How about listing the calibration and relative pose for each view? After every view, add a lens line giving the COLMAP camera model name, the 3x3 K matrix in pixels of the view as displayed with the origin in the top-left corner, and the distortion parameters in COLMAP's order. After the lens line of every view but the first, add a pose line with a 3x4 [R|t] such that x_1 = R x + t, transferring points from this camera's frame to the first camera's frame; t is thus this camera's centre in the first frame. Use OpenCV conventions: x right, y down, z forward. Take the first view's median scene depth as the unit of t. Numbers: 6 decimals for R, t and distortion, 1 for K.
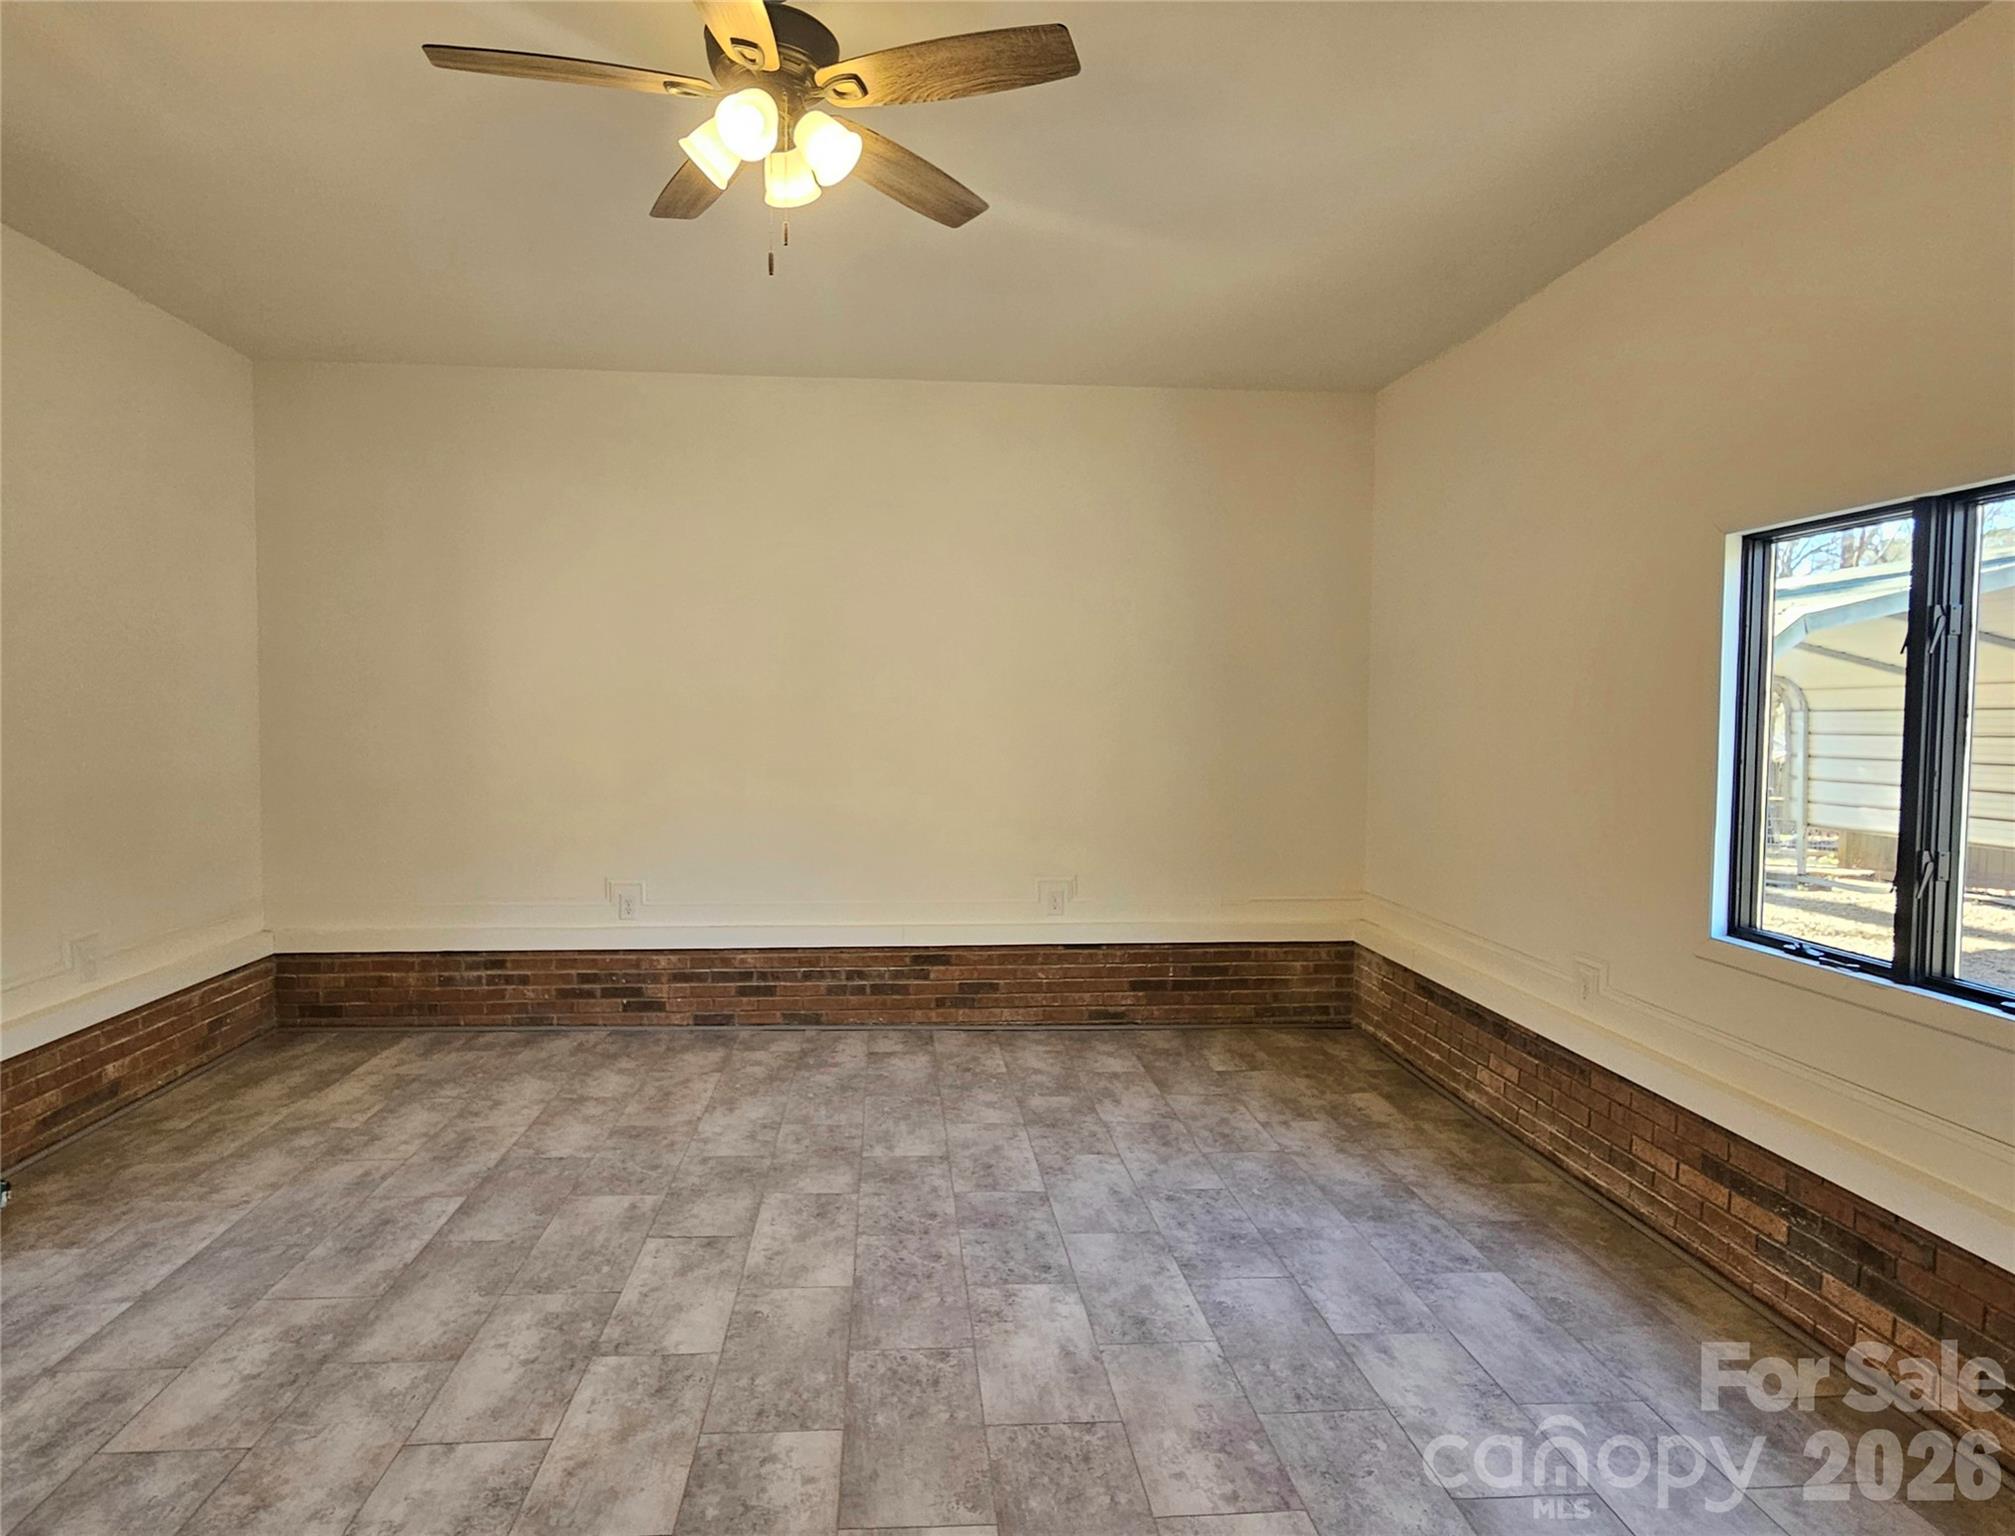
lens RADIAL K [[1149.4, 0, 1007.2], [0, 1149.4, 754.1], [0, 0, 1]] dist [-0.001356, 0.000237]
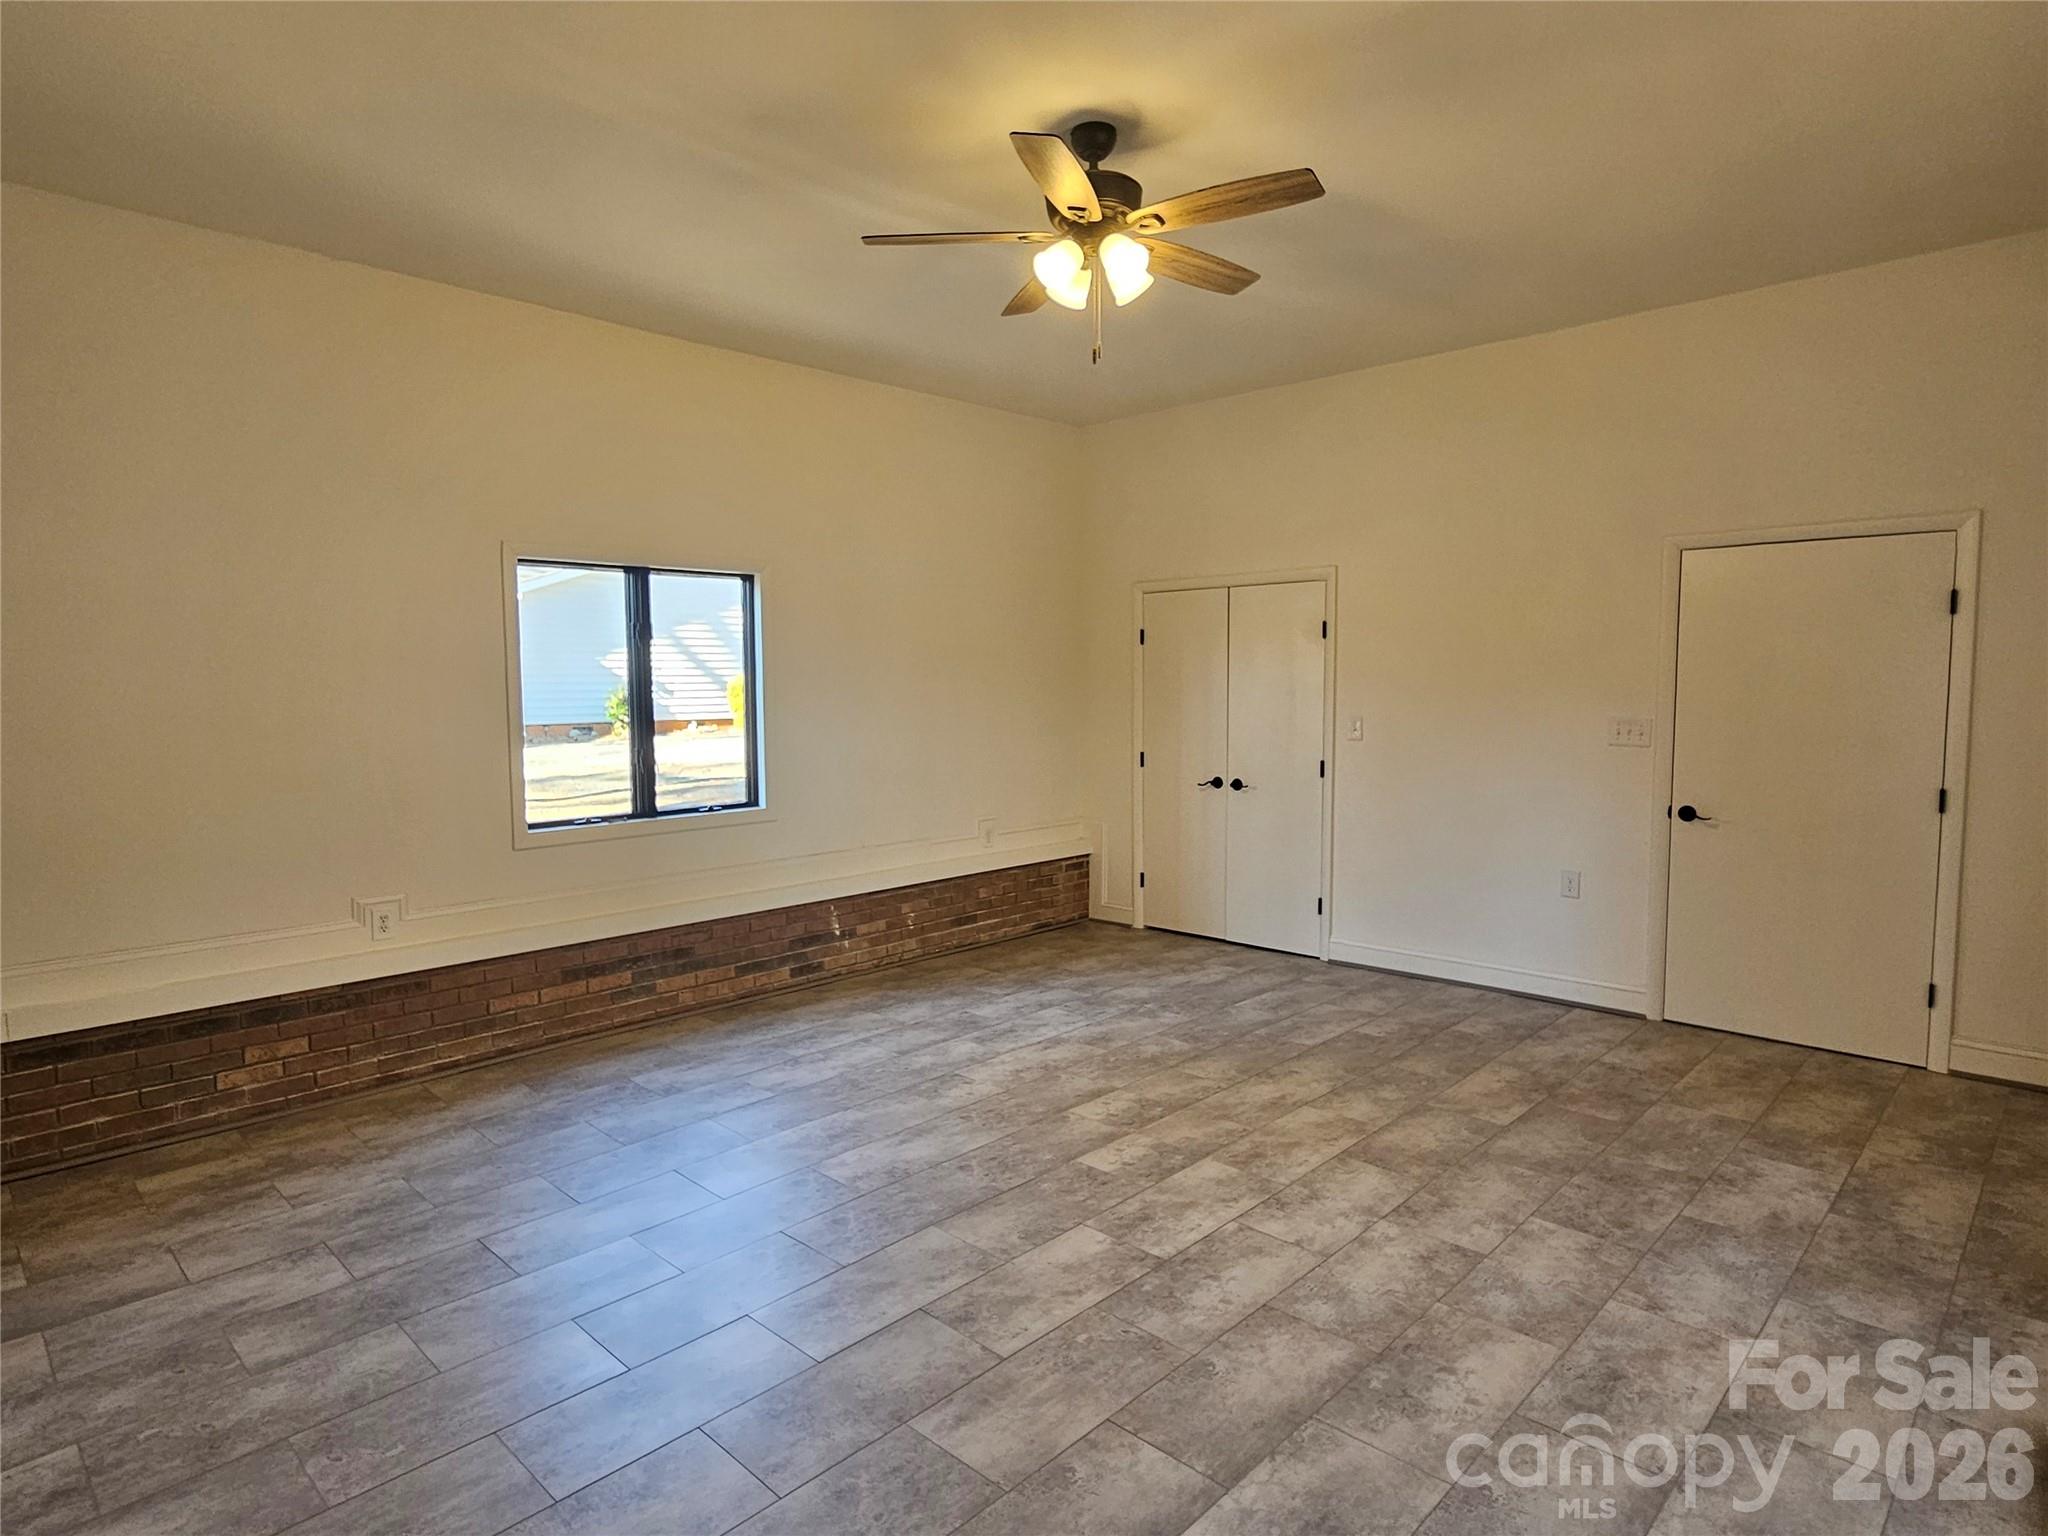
lens RADIAL K [[1141.9, 0, 1019.5], [0, 1141.9, 774.7], [0, 0, 1]] dist [-0.006803, 0.000669]
pose [[-0.649469, -0.070393, 0.757123, -1.015178], [0.028044, 0.992811, 0.116362, -0.072855], [-0.759871, 0.096807, -0.642826, 1.676513]]
